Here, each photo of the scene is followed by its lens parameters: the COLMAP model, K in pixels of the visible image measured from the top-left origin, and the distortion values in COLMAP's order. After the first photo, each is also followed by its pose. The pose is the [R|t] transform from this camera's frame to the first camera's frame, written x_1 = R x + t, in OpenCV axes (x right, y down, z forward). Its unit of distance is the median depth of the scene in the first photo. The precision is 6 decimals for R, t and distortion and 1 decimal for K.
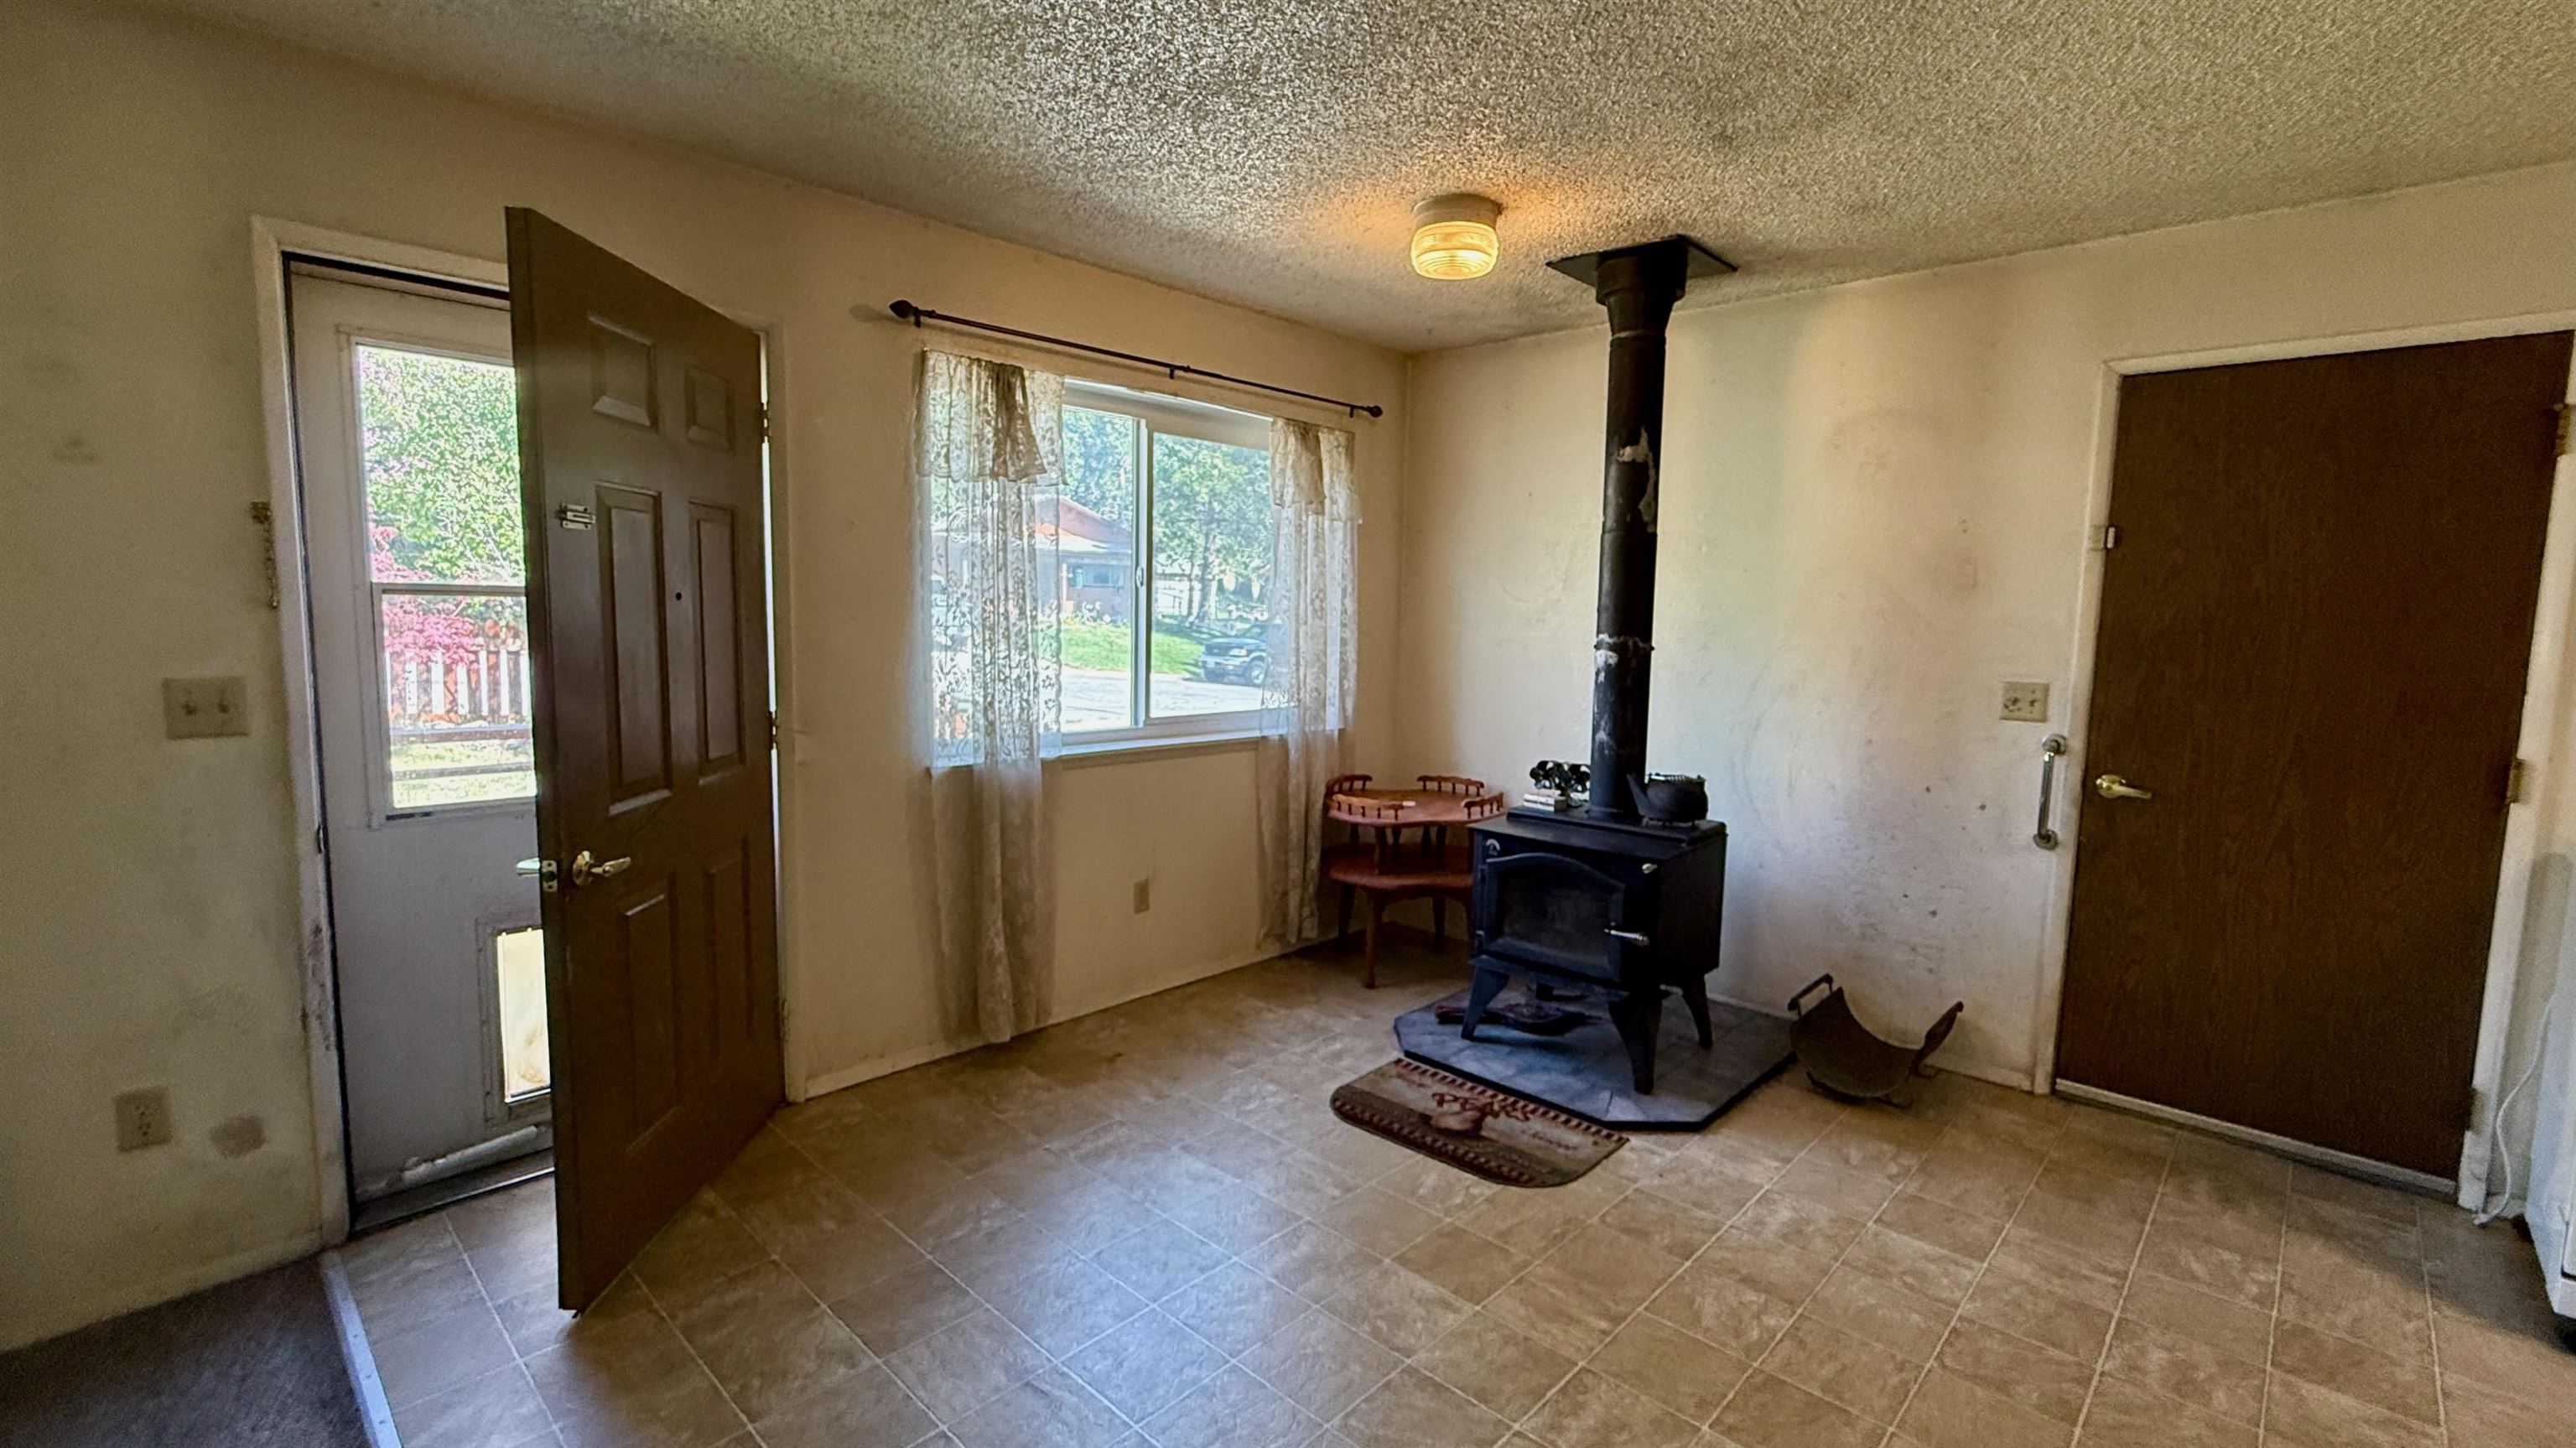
lens RADIAL K [[1113.1, 0, 1278.0], [0, 1113.1, 719.1], [0, 0, 1]] dist [0.001164, -0.000858]
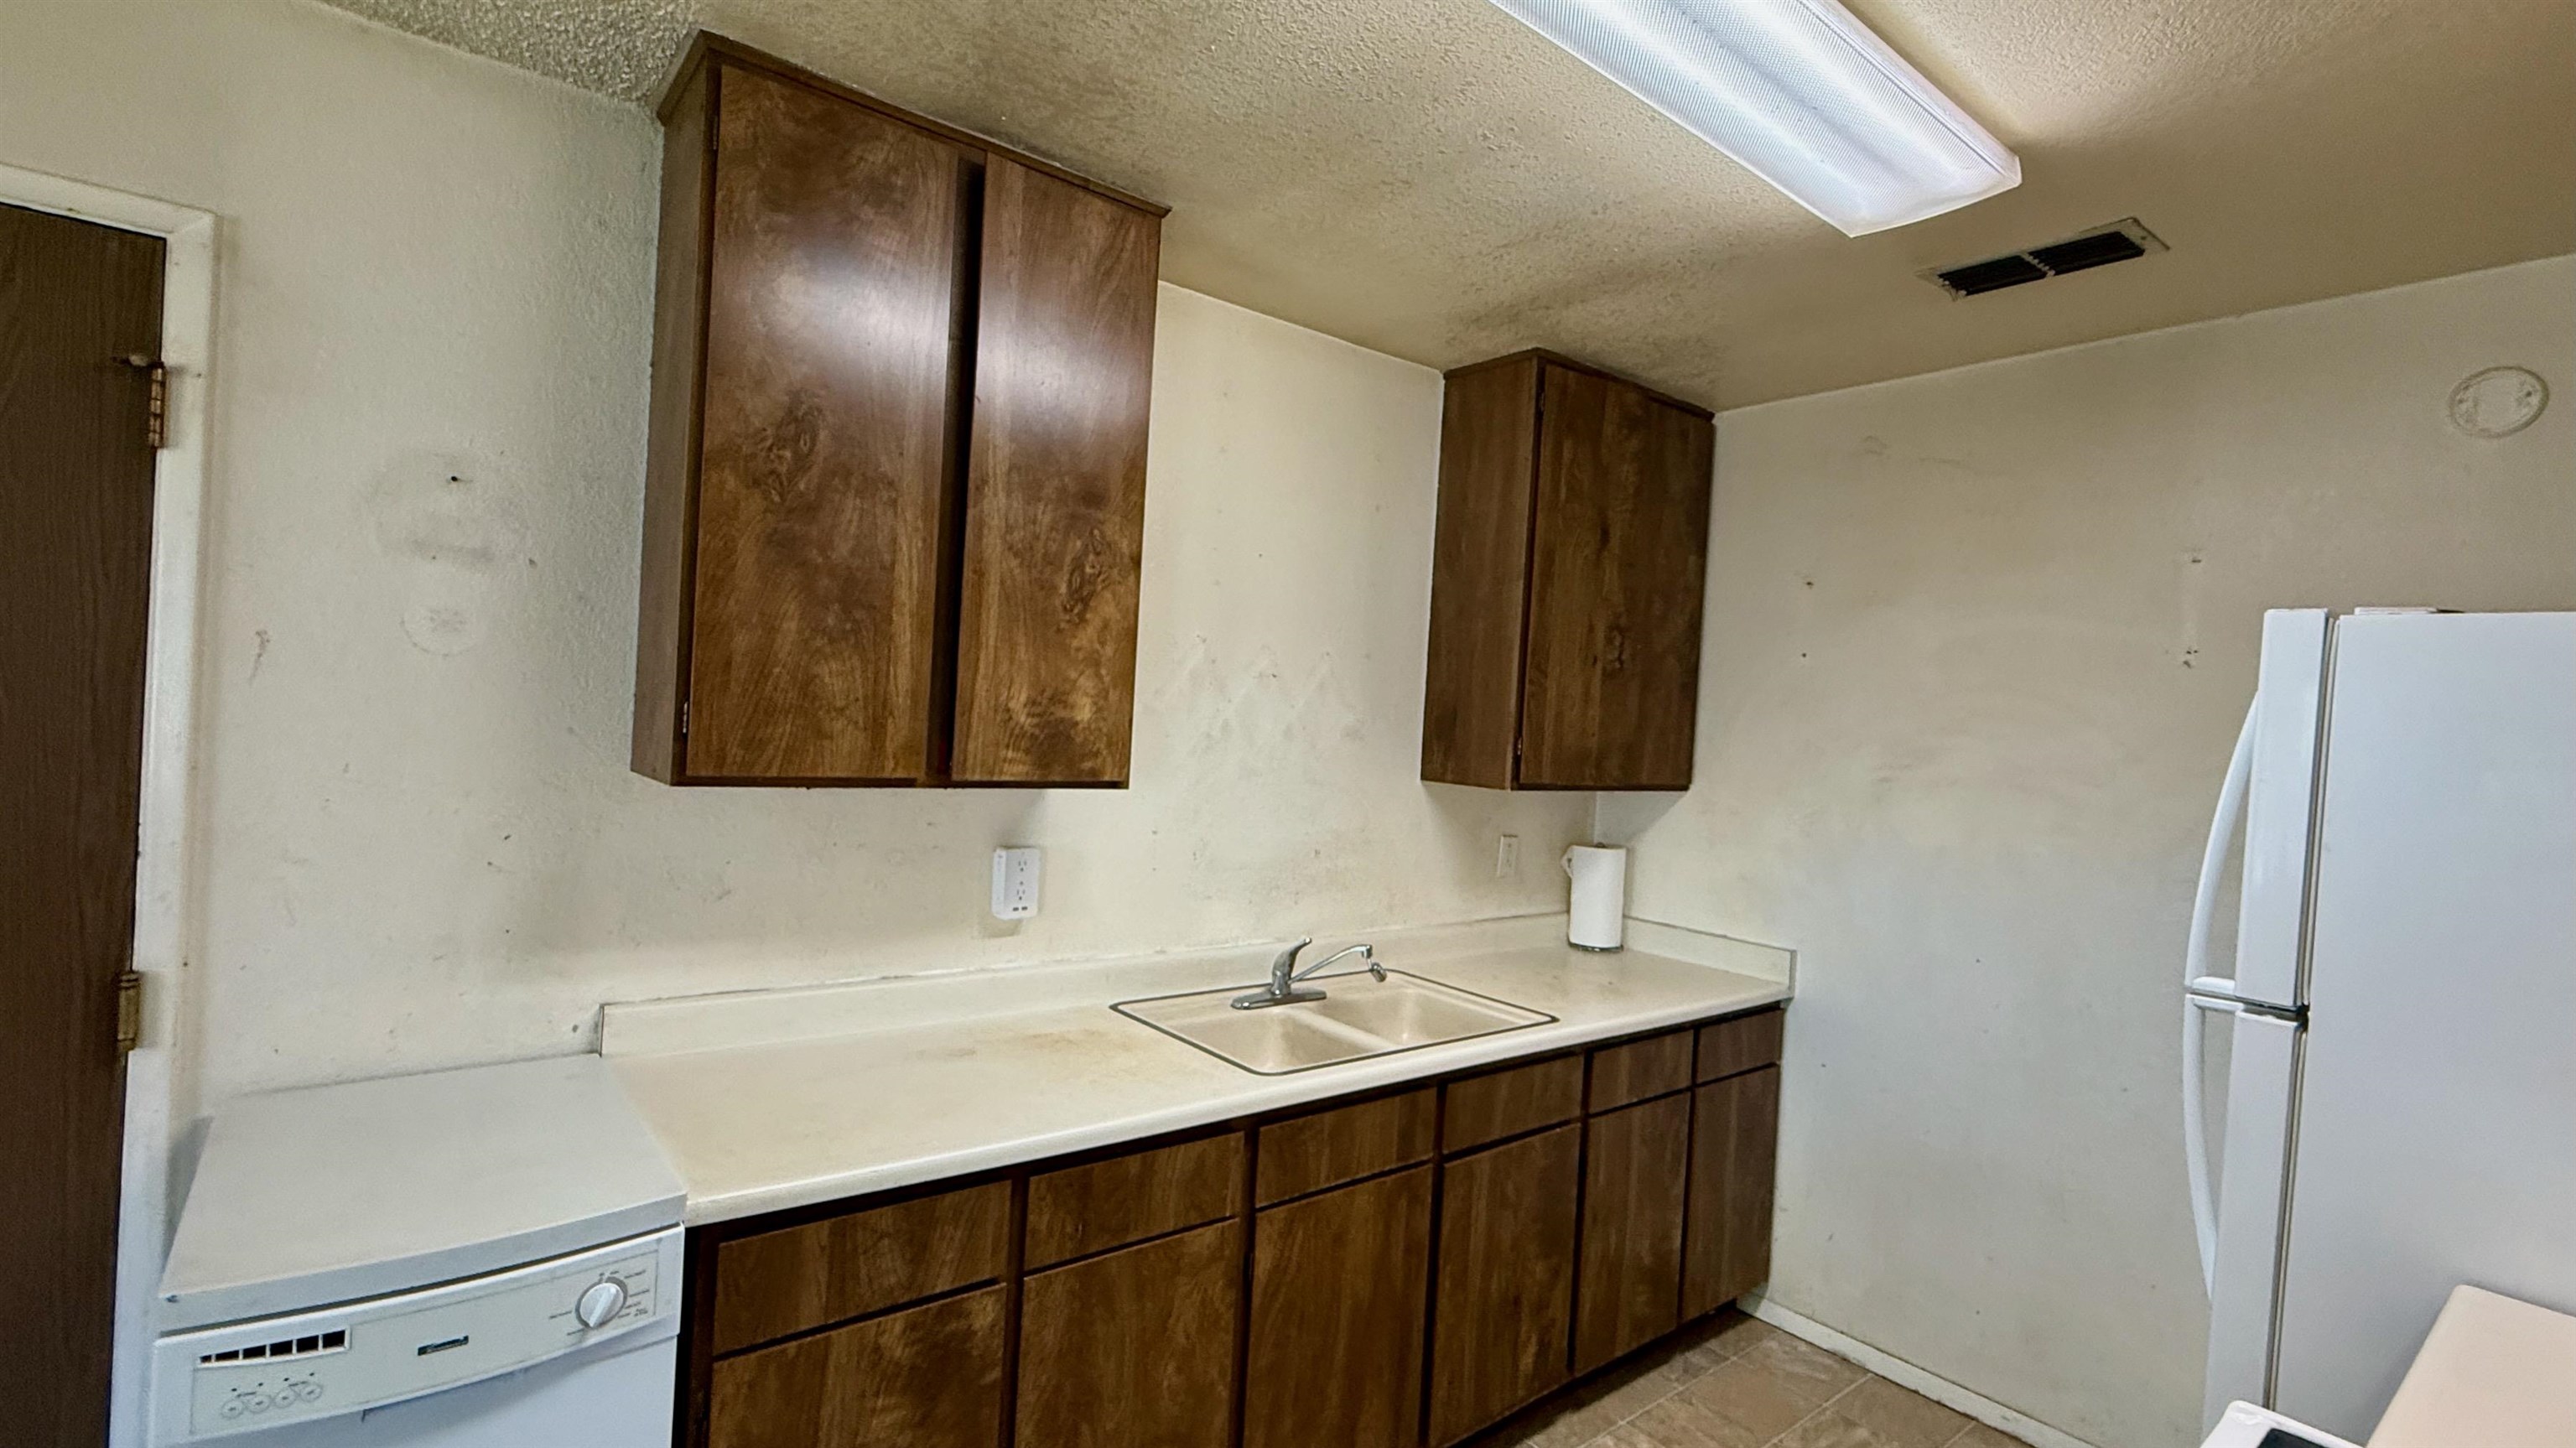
lens RADIAL K [[1149.6, 0, 1279.6], [0, 1149.6, 722.5], [0, 0, 1]] dist [-0.003156, 0.000374]
pose [[0.134817, -0.016517, 0.990733, 0.500187], [0.049056, 0.998746, 0.009975, -0.056223], [-0.989655, 0.047257, 0.135459, 0.271105]]
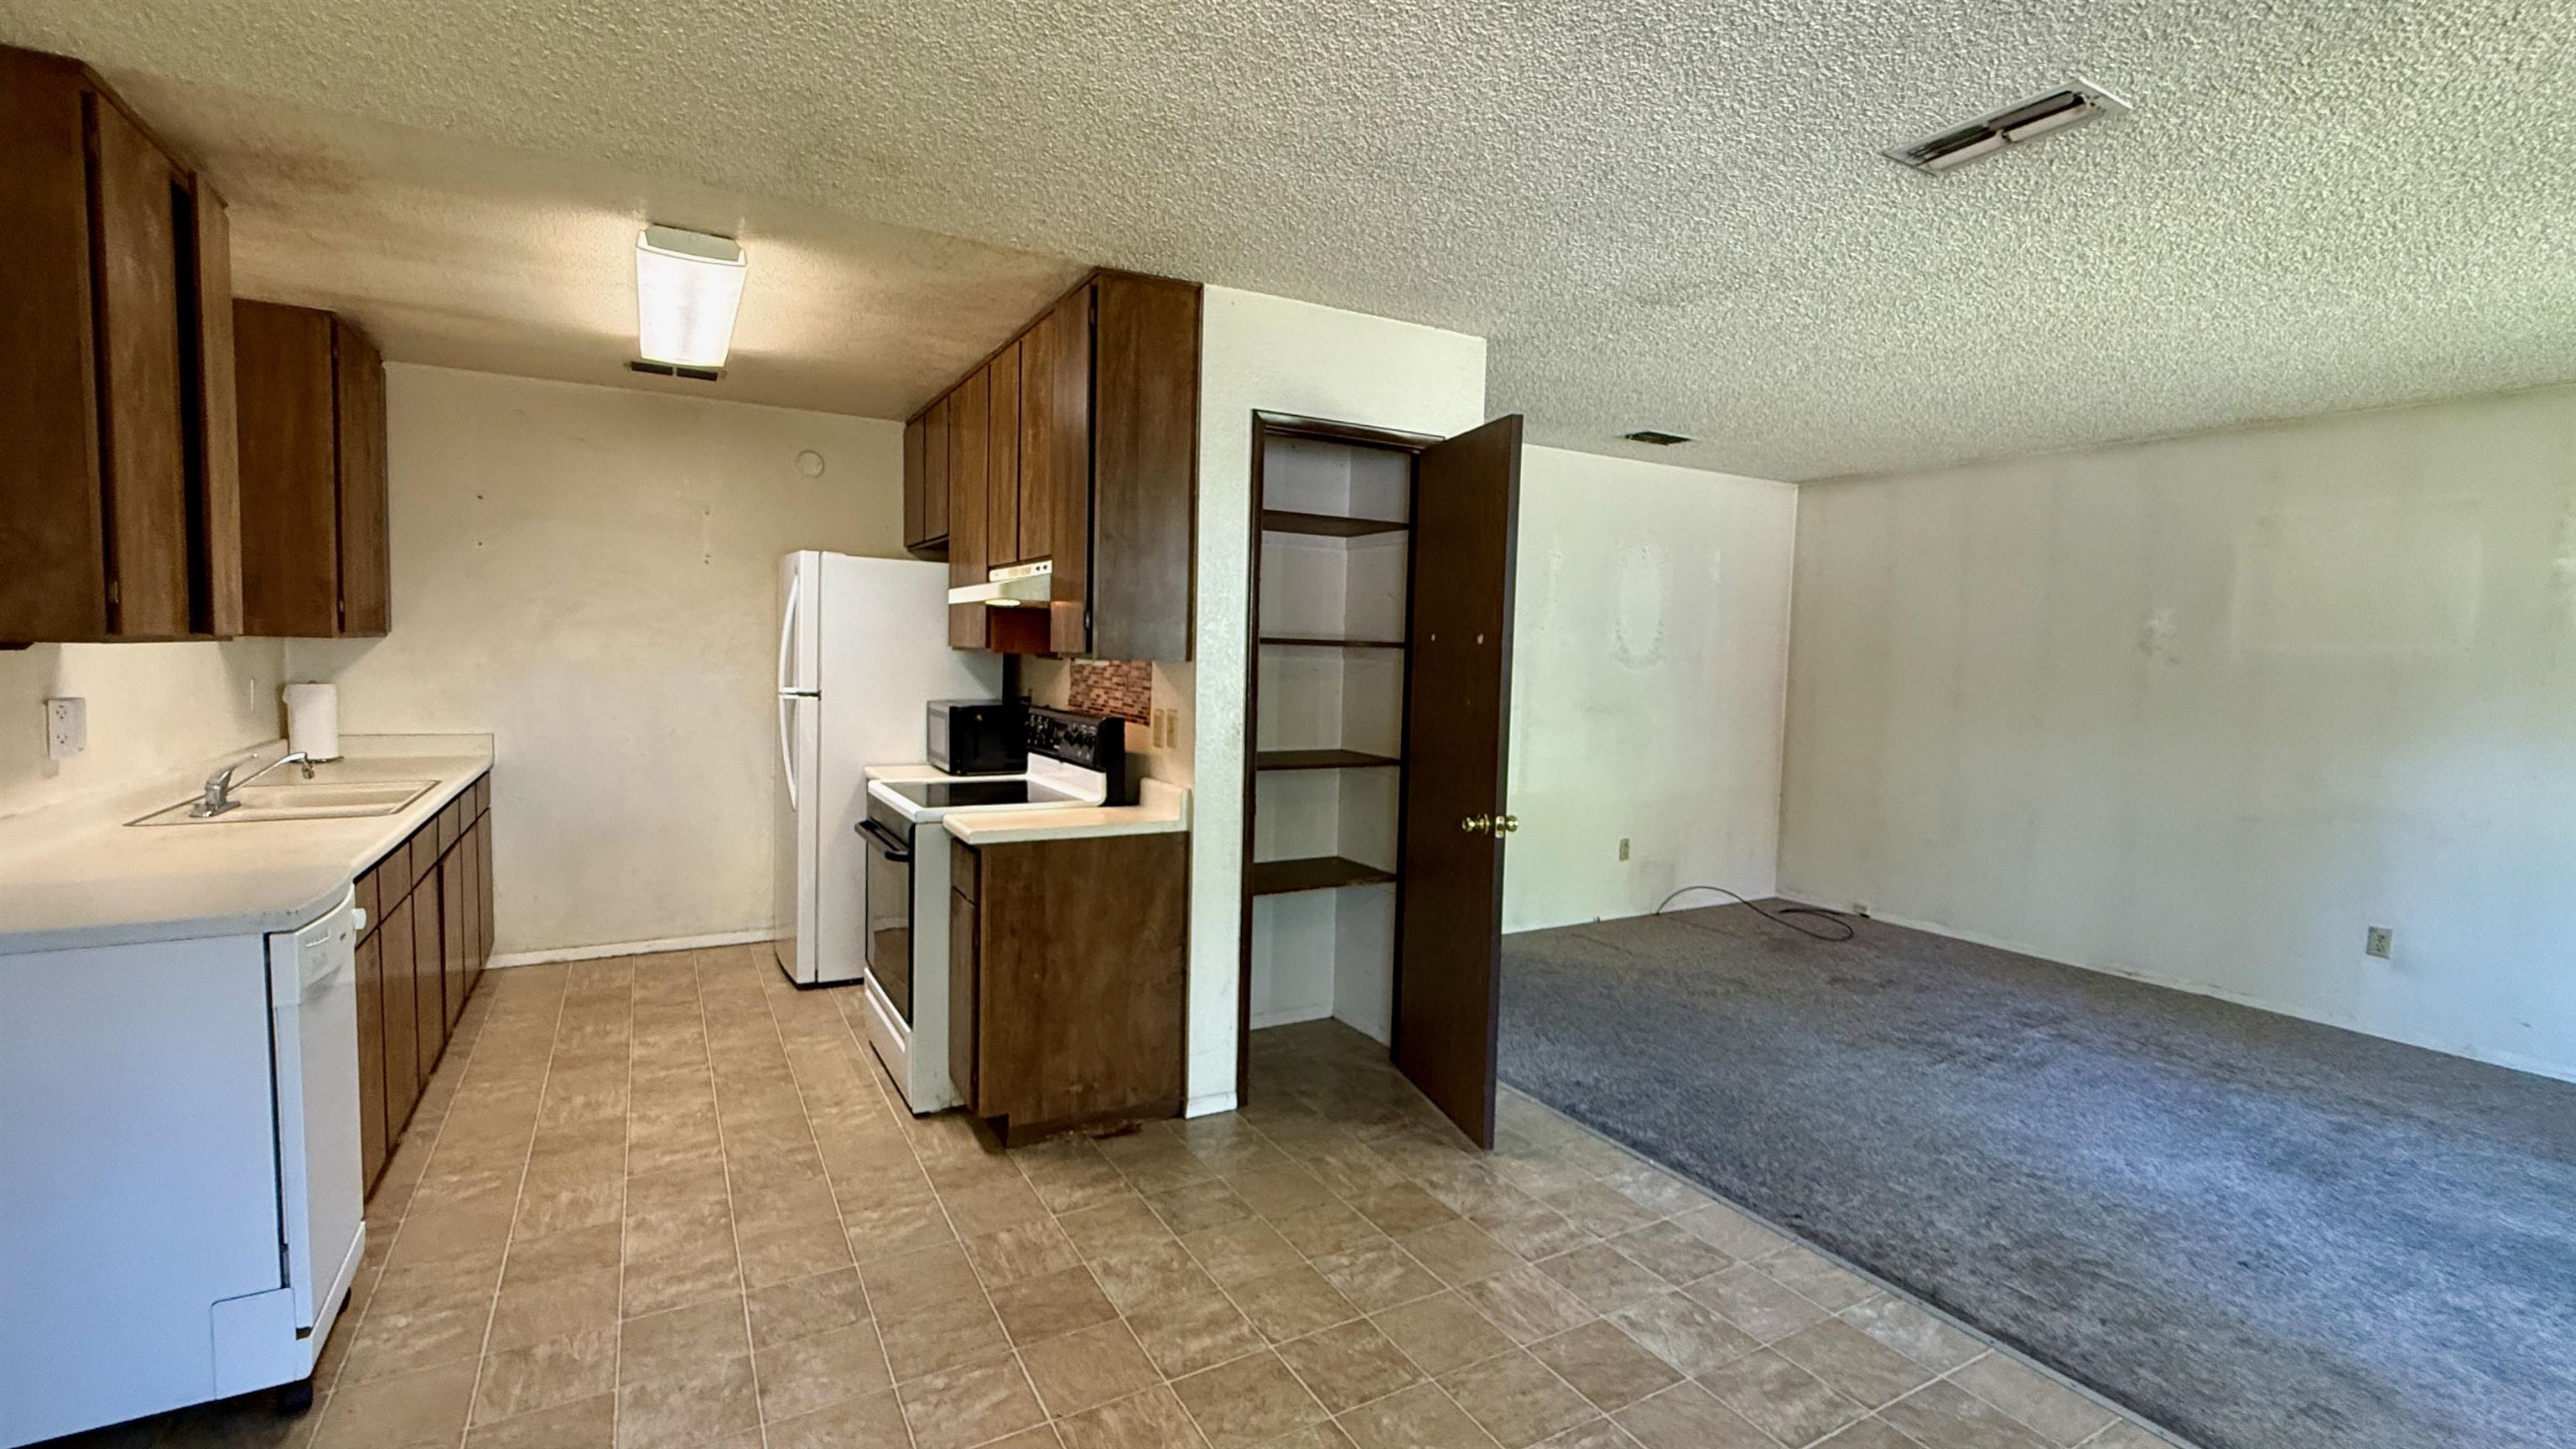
lens RADIAL K [[1113.2, 0, 1283.2], [0, 1113.2, 725.5], [0, 0, 1]] dist [0.001164, -0.000858]
pose [[-0.957144, -0.062896, 0.282700, 0.103136], [-0.013390, 0.984700, 0.173744, -0.113356], [-0.289303, 0.162513, -0.943342, 1.050988]]
